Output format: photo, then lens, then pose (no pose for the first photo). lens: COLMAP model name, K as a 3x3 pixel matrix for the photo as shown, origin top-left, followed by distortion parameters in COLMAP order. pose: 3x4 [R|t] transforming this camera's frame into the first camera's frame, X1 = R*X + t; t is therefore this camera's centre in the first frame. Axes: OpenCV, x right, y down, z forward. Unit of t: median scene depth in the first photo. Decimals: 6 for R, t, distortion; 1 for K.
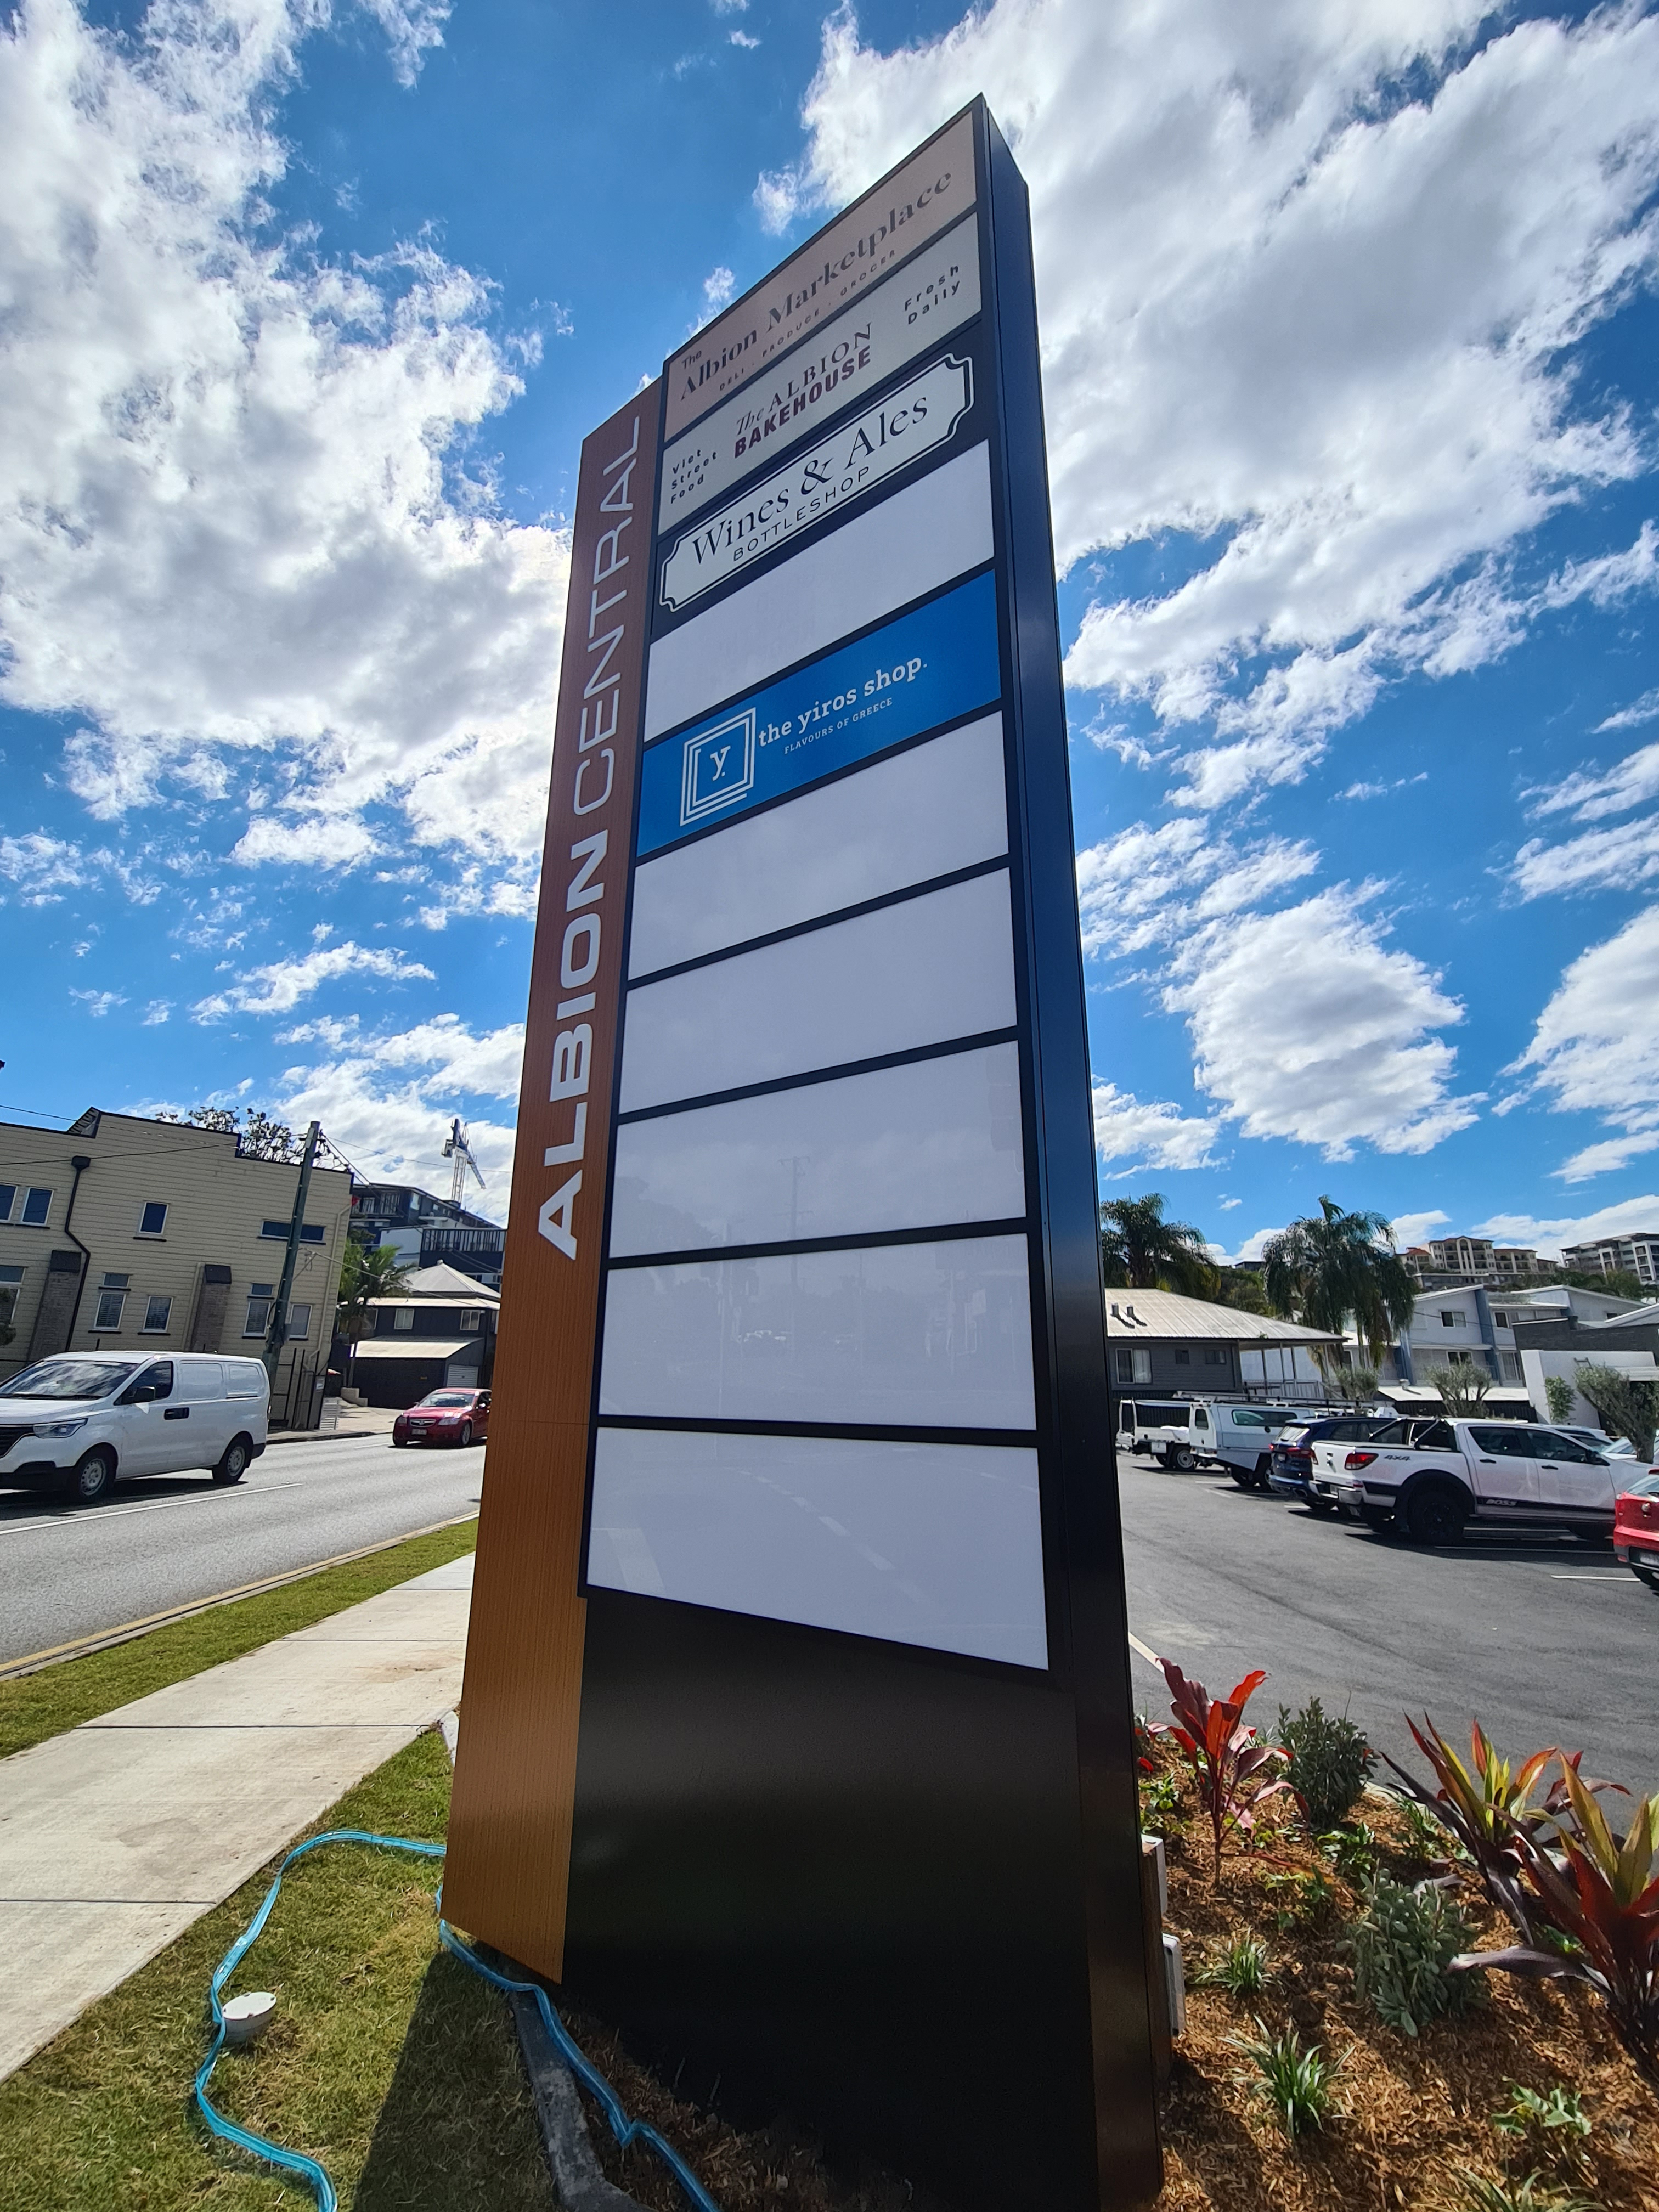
lens RADIAL K [[1003.3, 0, 842.8], [0, 1003.3, 1092.1], [0, 0, 1]] dist [-0.005487, 0.000829]
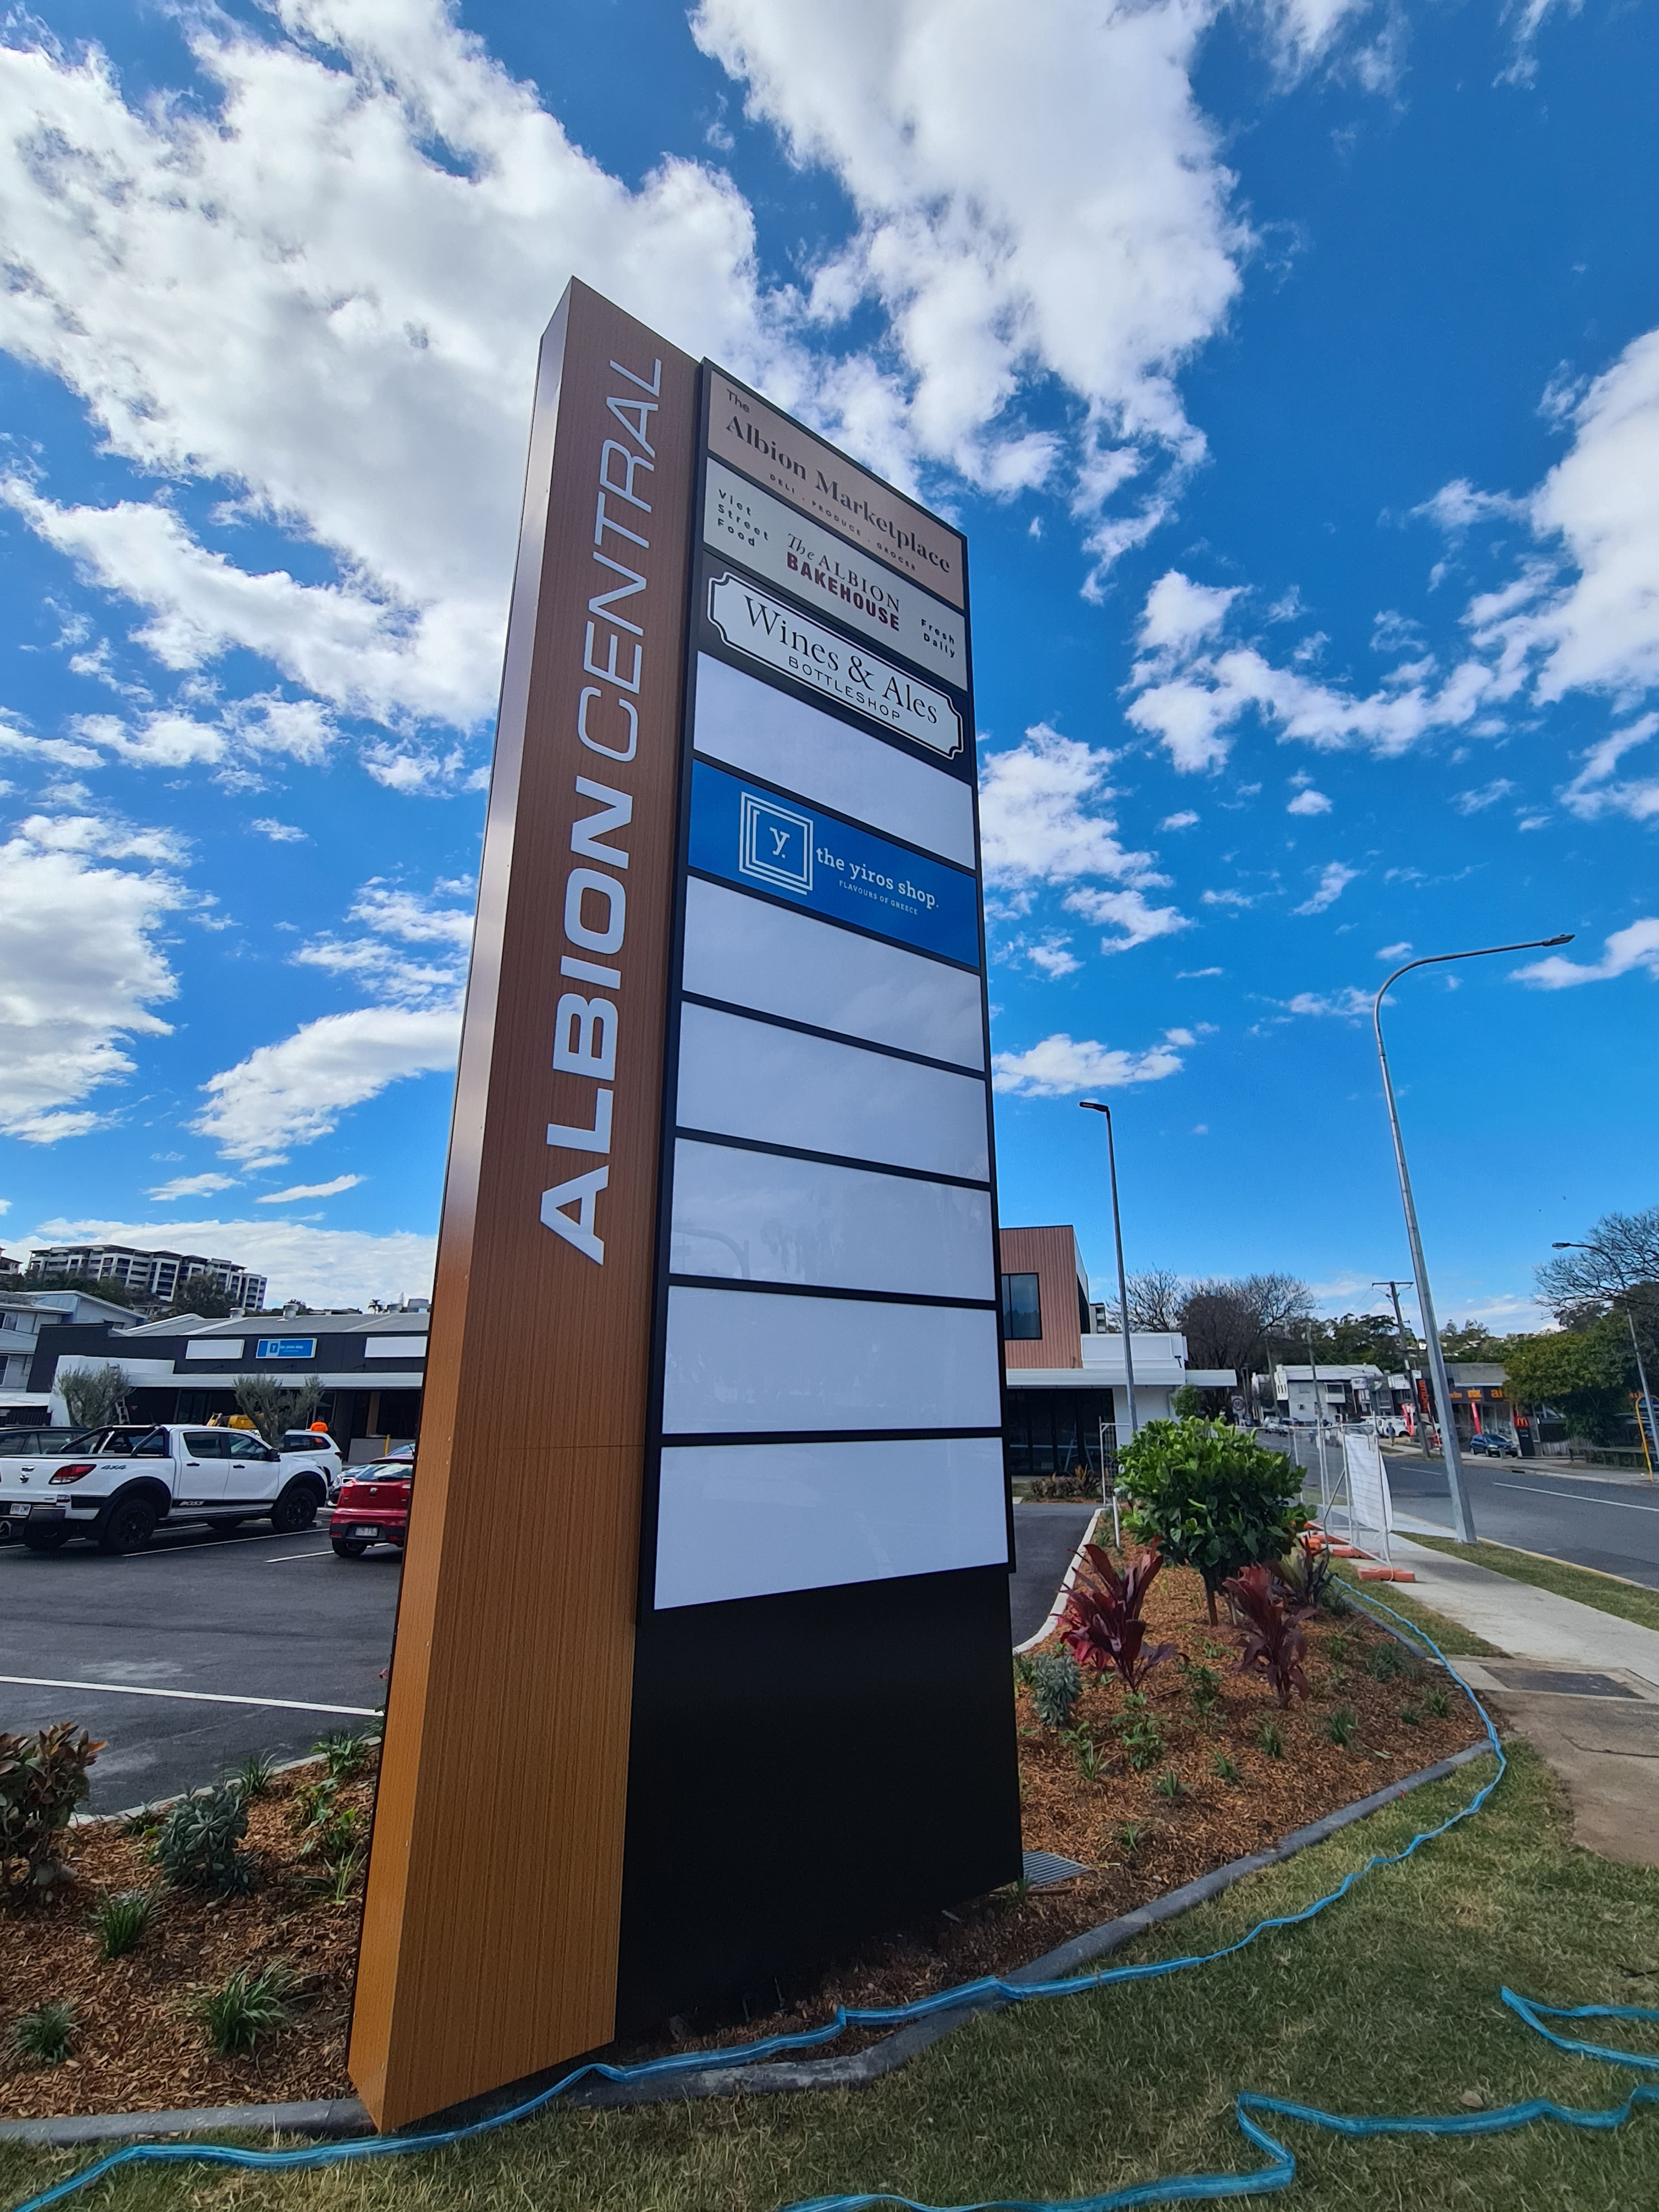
lens RADIAL K [[977.9, 0, 828.1], [0, 977.9, 1101.6], [0, 0, 1]] dist [-0.004178, -0.000395]
pose [[0.277768, 0.271847, 0.921382, -0.986945], [-0.269236, 0.942716, -0.196975, 0.137157], [-0.922148, -0.193355, 0.335047, 0.507139]]
